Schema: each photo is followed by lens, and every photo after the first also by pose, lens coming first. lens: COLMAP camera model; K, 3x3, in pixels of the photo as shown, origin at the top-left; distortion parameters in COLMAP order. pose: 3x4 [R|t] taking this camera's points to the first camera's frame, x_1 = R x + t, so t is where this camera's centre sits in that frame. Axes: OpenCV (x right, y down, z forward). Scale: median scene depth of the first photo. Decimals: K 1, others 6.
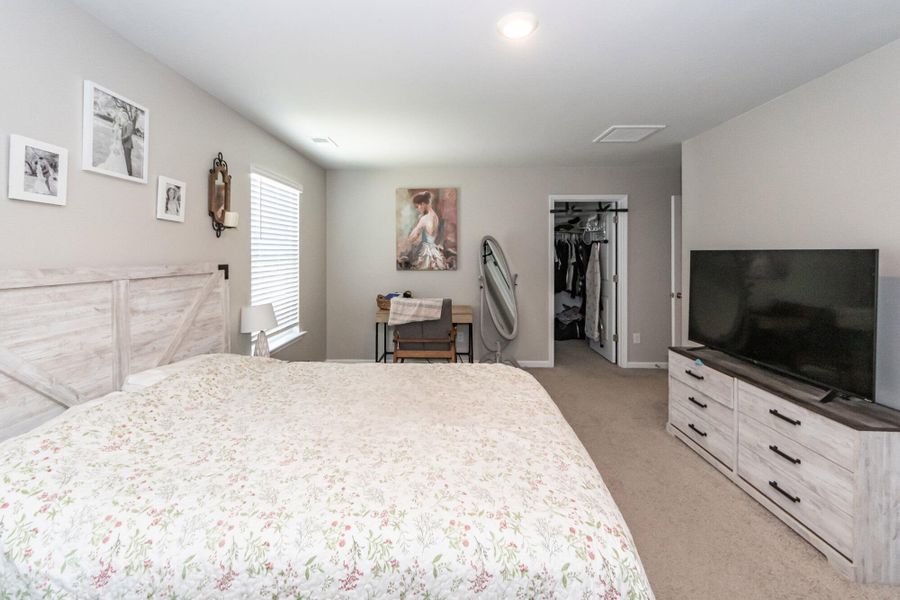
lens RADIAL K [[364.9, 0, 448.4], [0, 364.9, 251.6], [0, 0, 1]] dist [-0.000074, -0.000533]
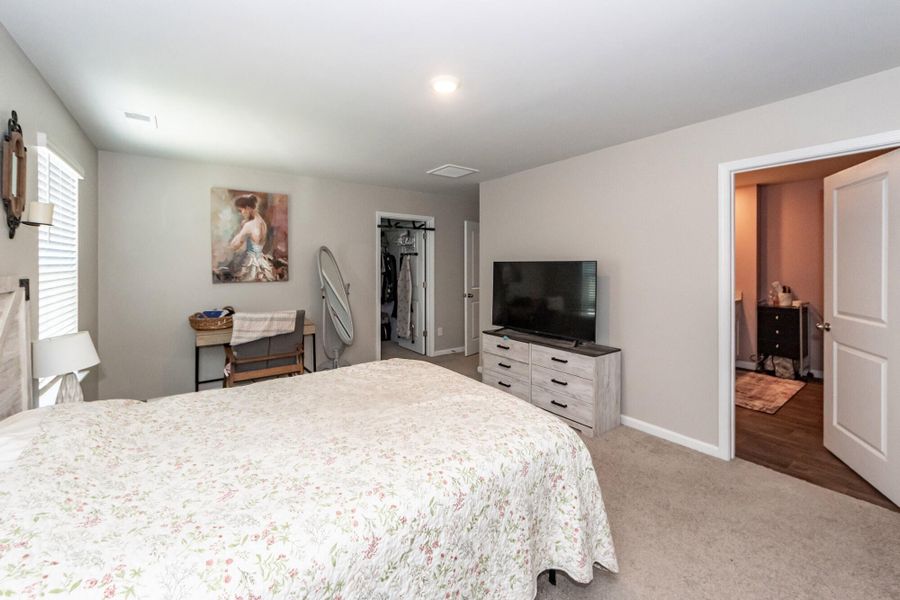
lens RADIAL K [[363.7, 0, 448.8], [0, 363.7, 263.9], [0, 0, 1]] dist [-0.000969, -0.000451]
pose [[0.789325, 0.002390, 0.613971, -0.249533], [-0.004496, 0.999988, 0.001888, 0.002418], [-0.613959, -0.004251, 0.789326, -0.008937]]
